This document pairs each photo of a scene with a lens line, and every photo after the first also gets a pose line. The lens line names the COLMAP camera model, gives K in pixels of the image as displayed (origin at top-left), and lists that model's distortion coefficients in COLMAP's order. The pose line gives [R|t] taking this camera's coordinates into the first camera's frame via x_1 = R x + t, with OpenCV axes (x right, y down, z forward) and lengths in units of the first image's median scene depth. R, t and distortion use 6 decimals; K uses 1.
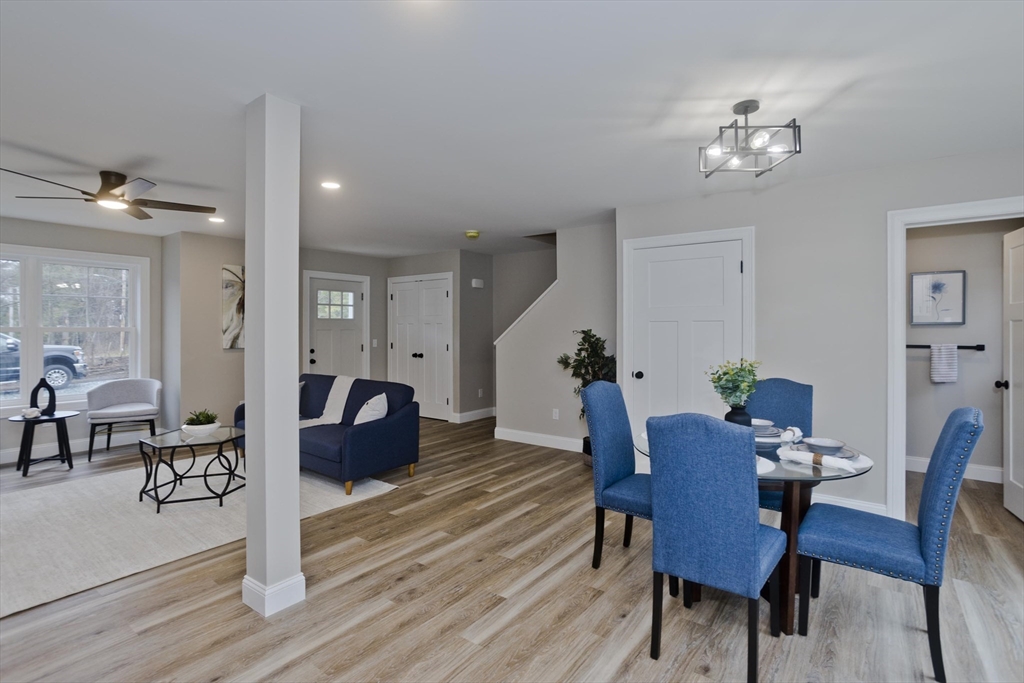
lens RADIAL K [[500.2, 0, 508.1], [0, 500.2, 326.3], [0, 0, 1]] dist [-0.044258, 0.024665]
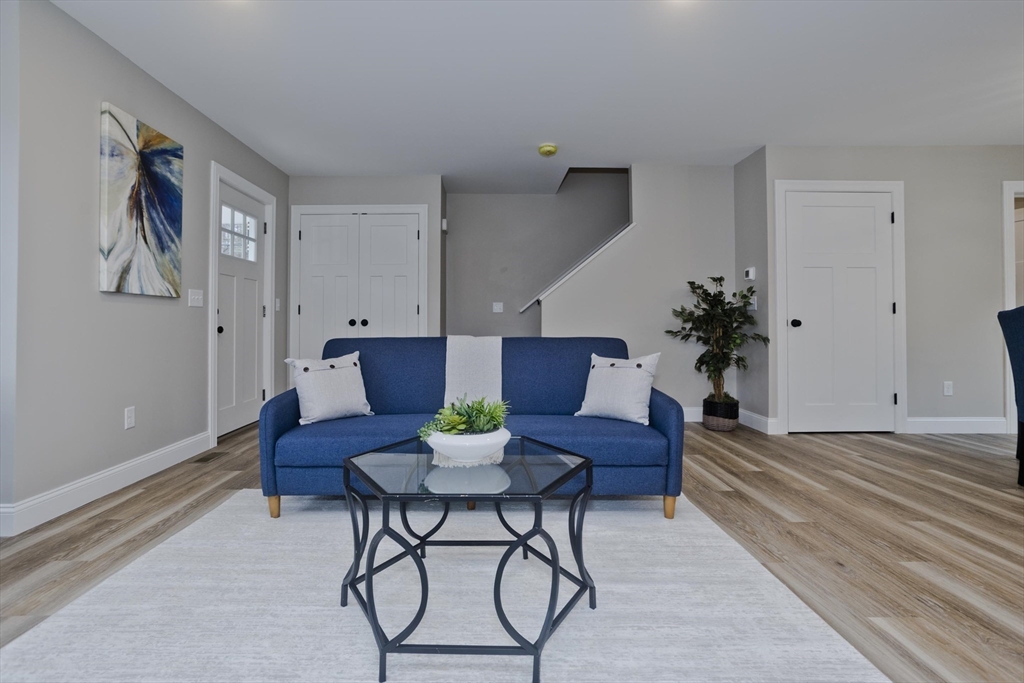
lens RADIAL K [[500.2, 0, 493.7], [0, 500.2, 319.5], [0, 0, 1]] dist [-0.044258, 0.024665]
pose [[0.795496, 0.005362, 0.605936, -0.697574], [-0.003460, 0.999985, -0.004306, 0.088028], [-0.605950, 0.001329, 0.795502, 0.542950]]
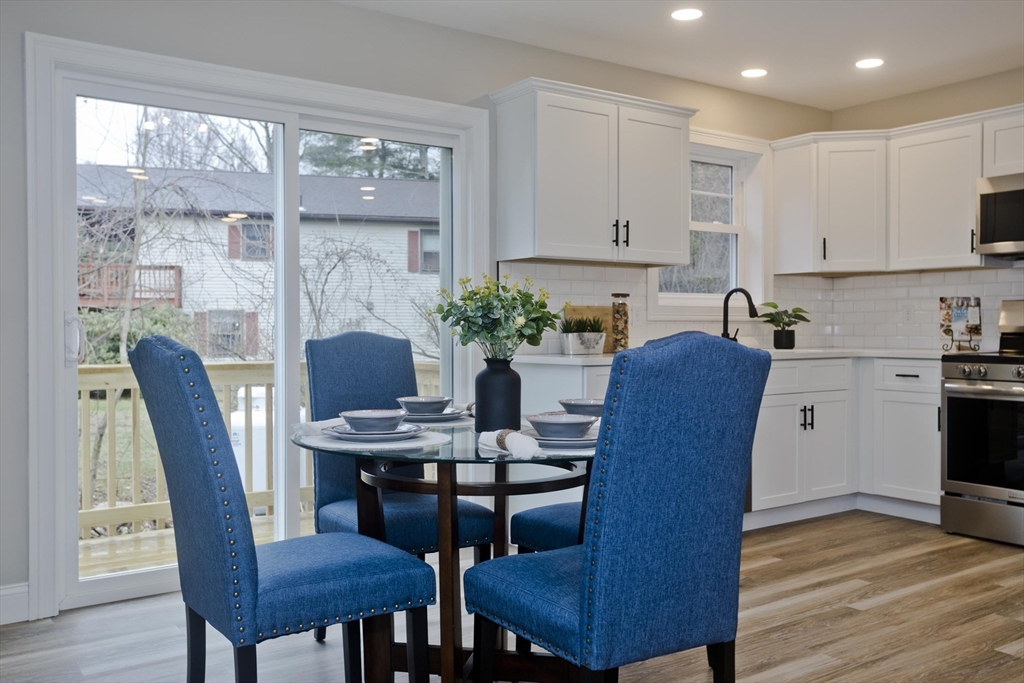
lens RADIAL K [[893.8, 0, 507.0], [0, 893.8, 334.4], [0, 0, 1]] dist [0.001861, 0.011638]
pose [[-0.949701, -0.000115, 0.313157, 0.071262], [0.002176, 0.999973, 0.006965, 0.064412], [-0.313149, 0.007296, -0.949676, 0.987980]]
